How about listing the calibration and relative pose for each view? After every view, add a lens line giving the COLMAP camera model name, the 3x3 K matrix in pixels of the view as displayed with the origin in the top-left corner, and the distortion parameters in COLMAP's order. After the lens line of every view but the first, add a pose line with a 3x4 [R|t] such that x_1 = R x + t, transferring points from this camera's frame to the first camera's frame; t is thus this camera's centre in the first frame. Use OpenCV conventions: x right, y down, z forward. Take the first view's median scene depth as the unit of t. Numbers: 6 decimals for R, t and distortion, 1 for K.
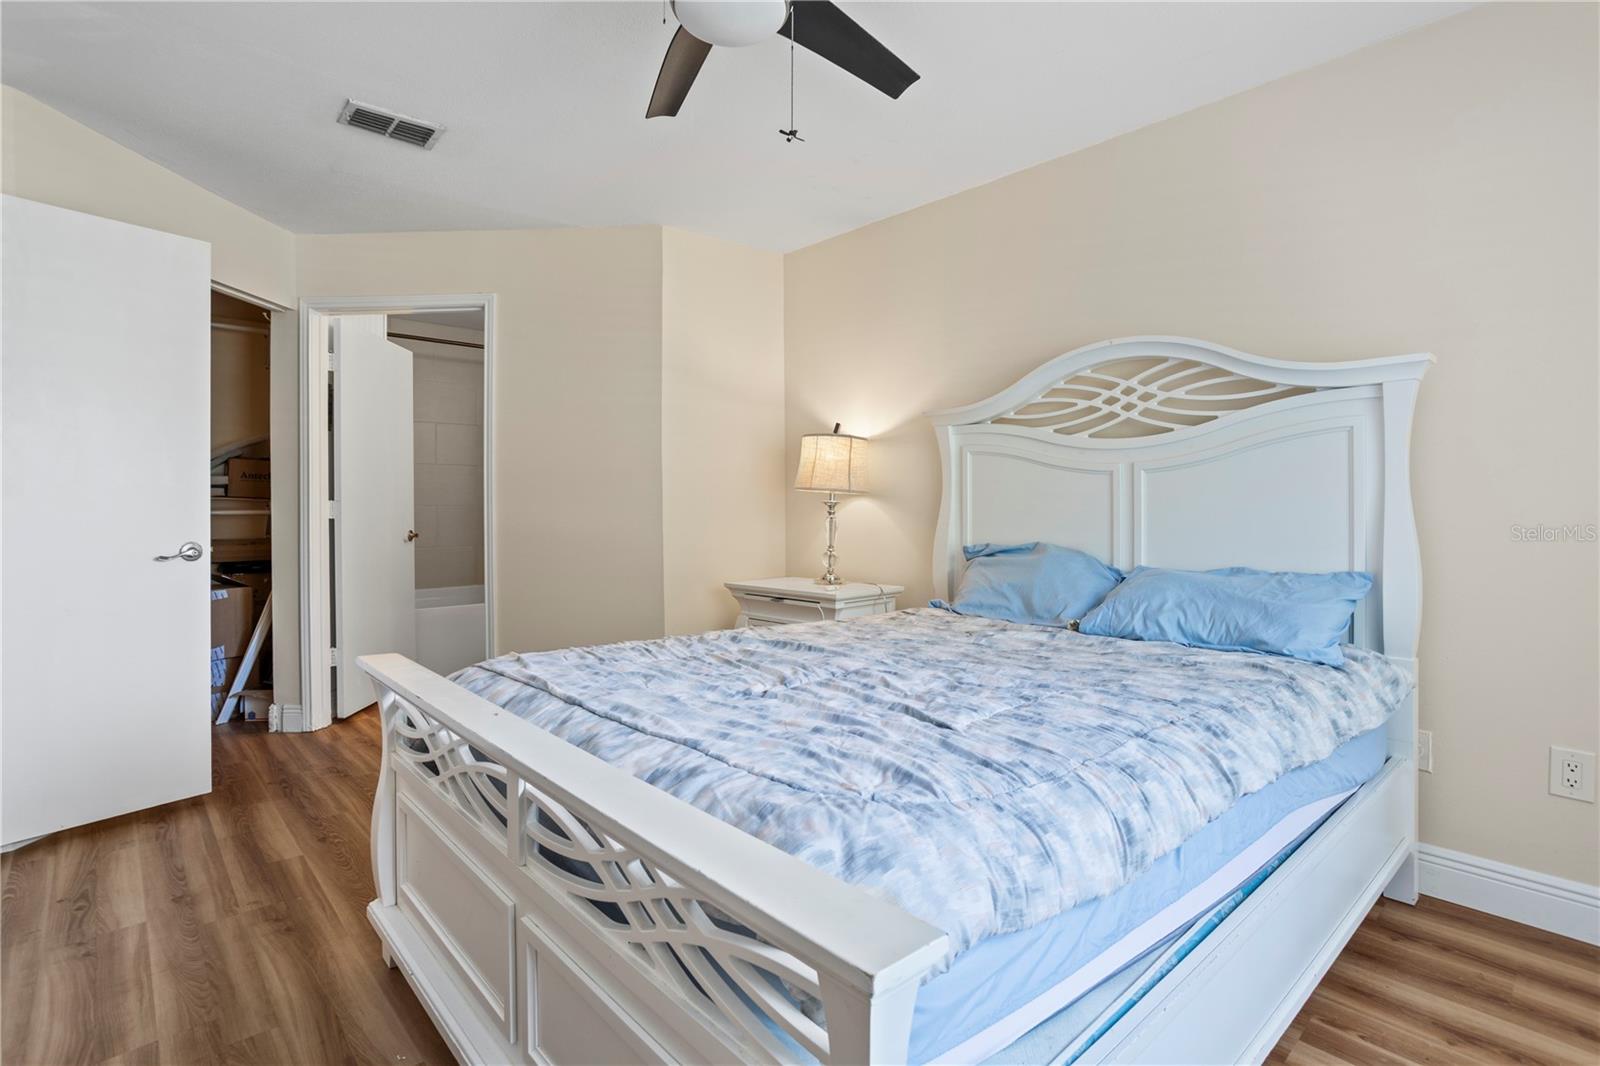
lens RADIAL K [[784.1, 0, 803.8], [0, 784.1, 501.8], [0, 0, 1]] dist [-0.054967, 0.032890]
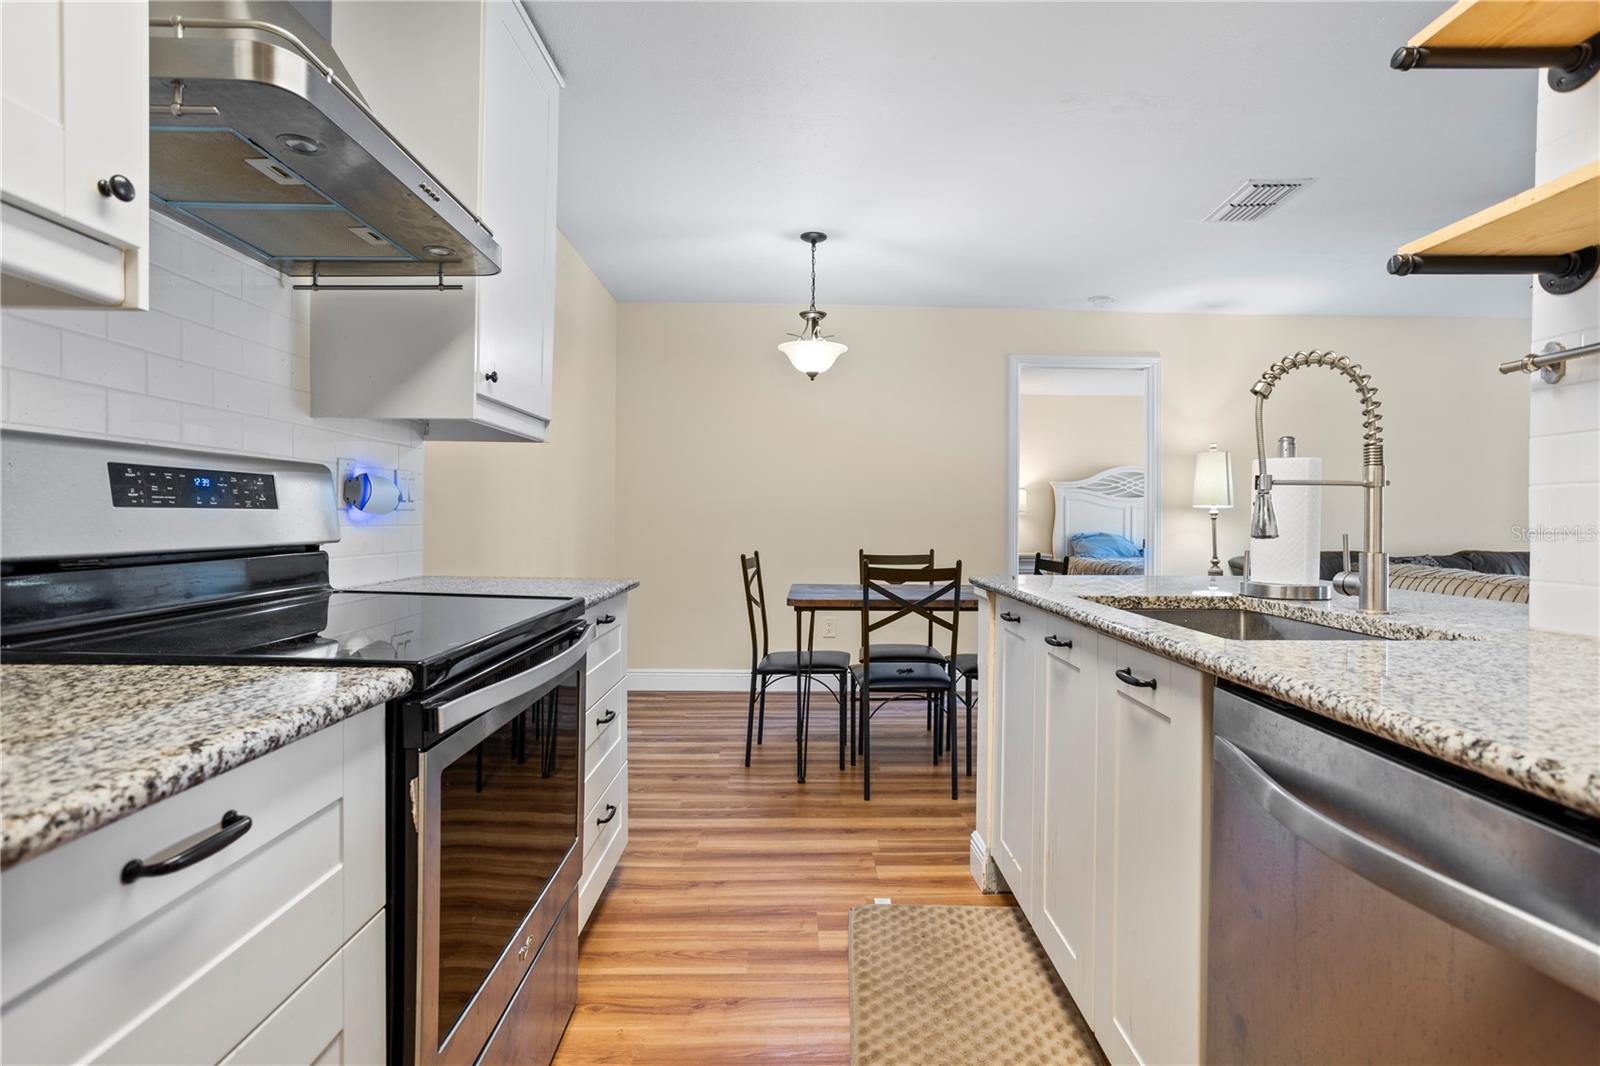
lens RADIAL K [[771.4, 0, 803.8], [0, 771.4, 522.1], [0, 0, 1]] dist [-0.052876, 0.031582]
pose [[0.666587, -0.003013, 0.745421, -2.710280], [-0.010601, 0.999852, 0.013521, -0.012567], [-0.745351, -0.016915, 0.666457, -0.063775]]
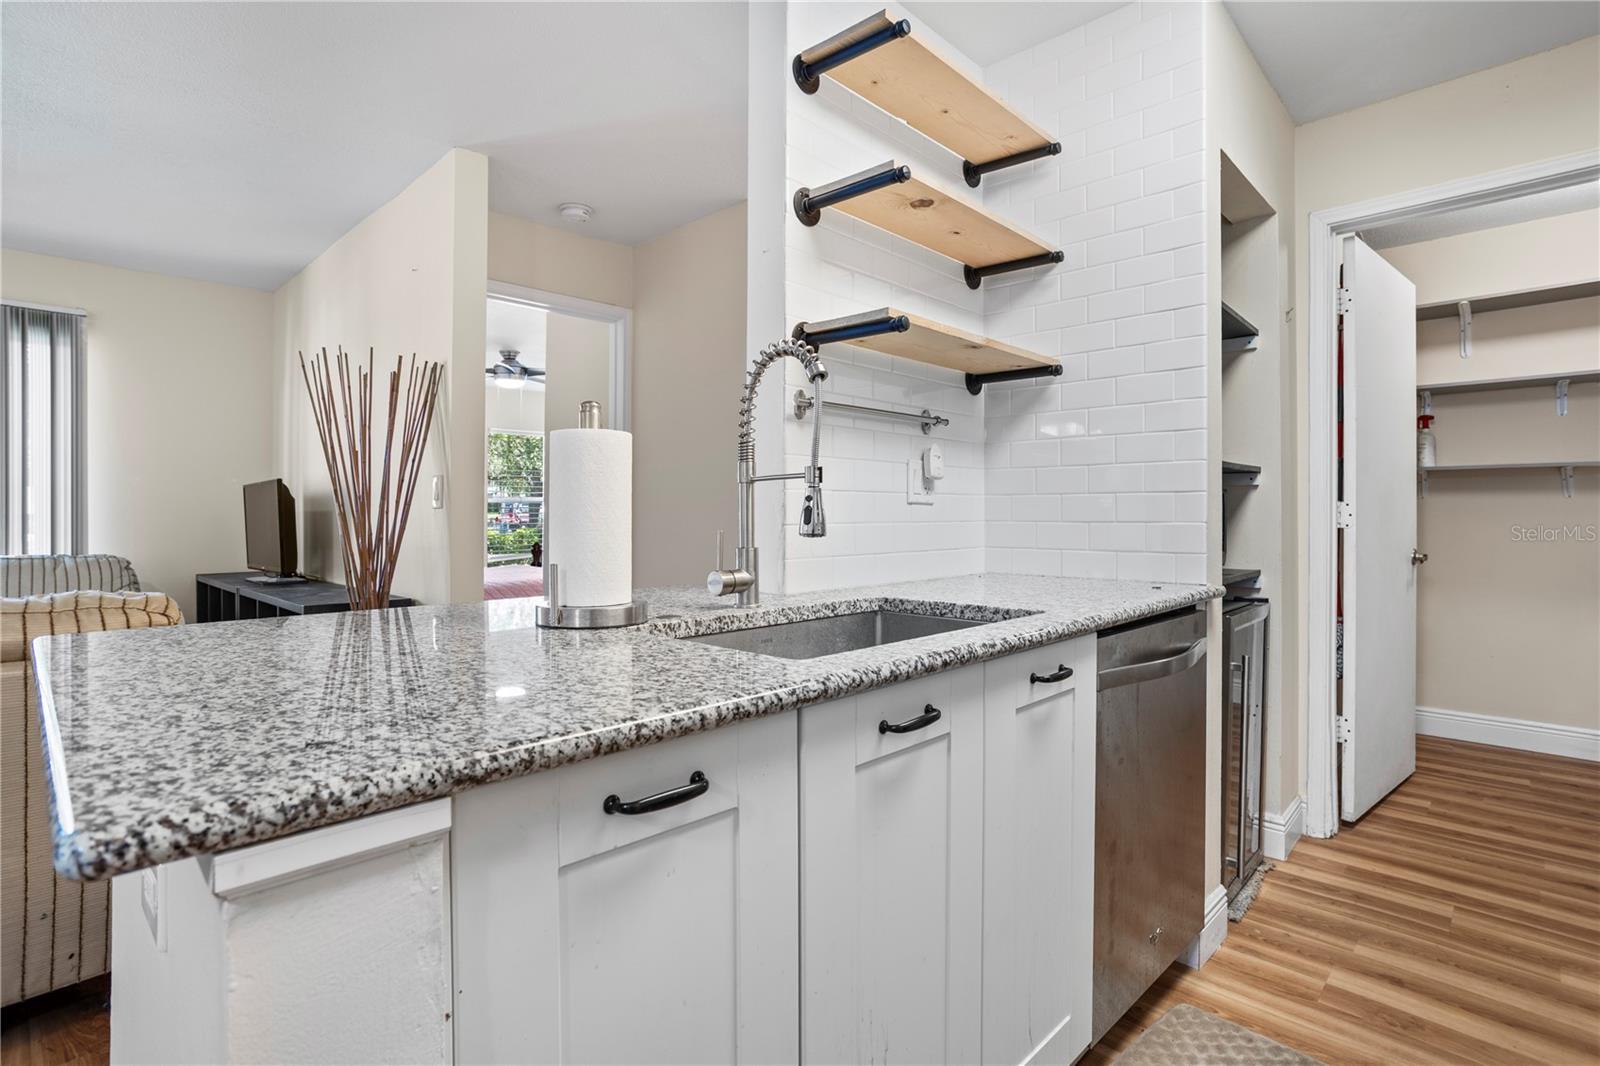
lens RADIAL K [[785.9, 0, 802.4], [0, 785.9, 515.3], [0, 0, 1]] dist [-0.058413, 0.032385]
pose [[-0.998013, -0.002869, -0.062943, -2.057991], [-0.002348, 0.999962, -0.008348, -0.006742], [0.062965, -0.008183, -0.997982, 0.550058]]
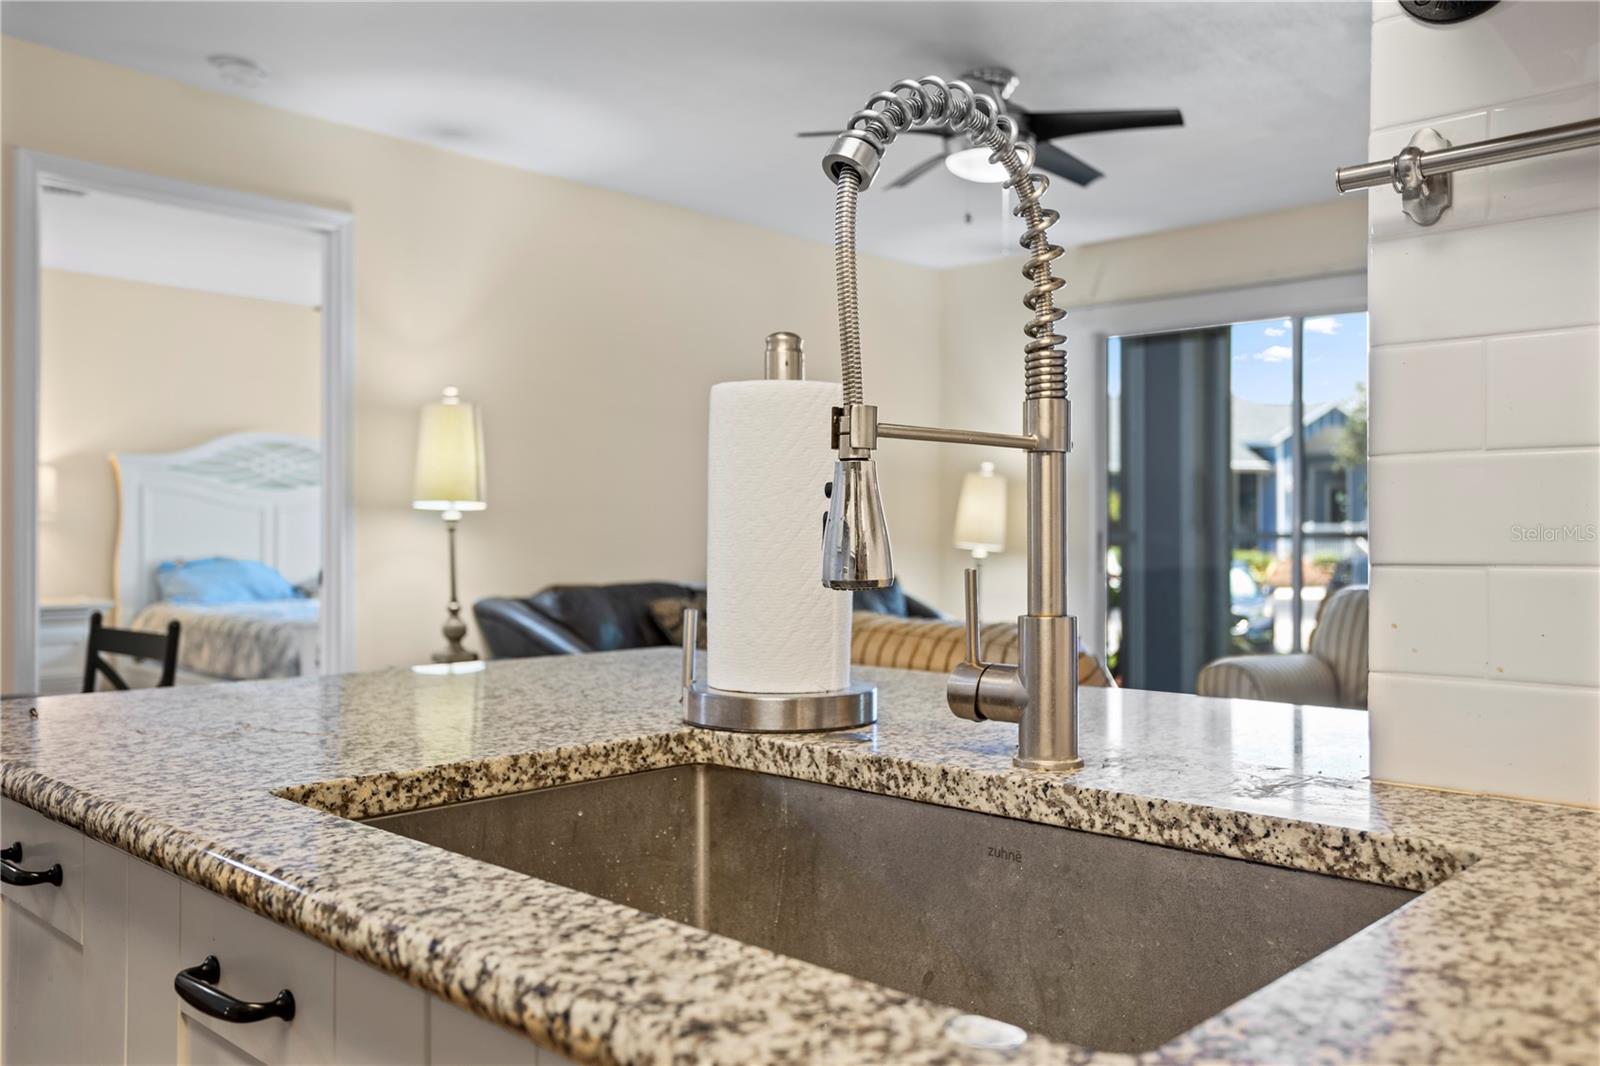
lens RADIAL K [[1297.5, 0, 807.3], [0, 1297.5, 524.9], [0, 0, 1]] dist [0.002895, 0.009485]
pose [[-0.080088, 0.002381, 0.996785, -2.413977], [-0.012827, 0.999912, -0.003419, -0.011661], [-0.996705, -0.013060, -0.080050, 0.088266]]
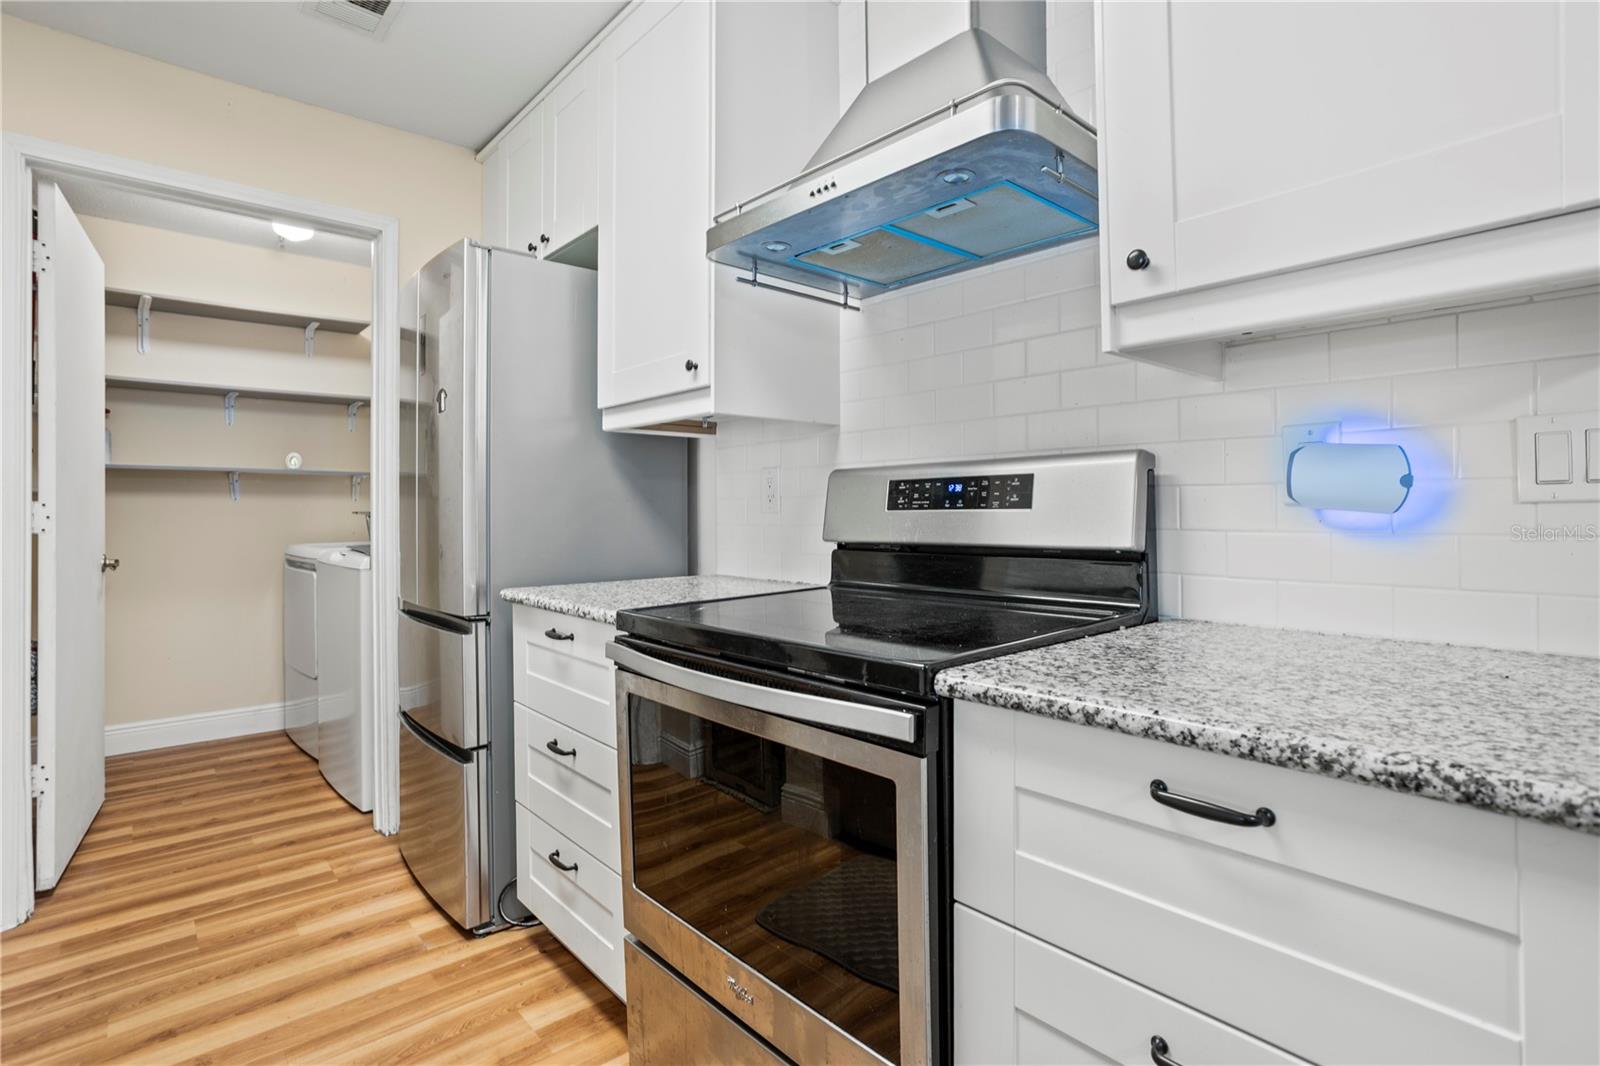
lens RADIAL K [[793.3, 0, 809.8], [0, 793.3, 506.8], [0, 0, 1]] dist [-0.052641, 0.028088]
pose [[-0.023925, -0.009557, -0.999668, -2.017203], [0.014191, 0.999850, -0.009899, -0.008818], [0.999613, -0.014423, -0.023786, 0.439670]]
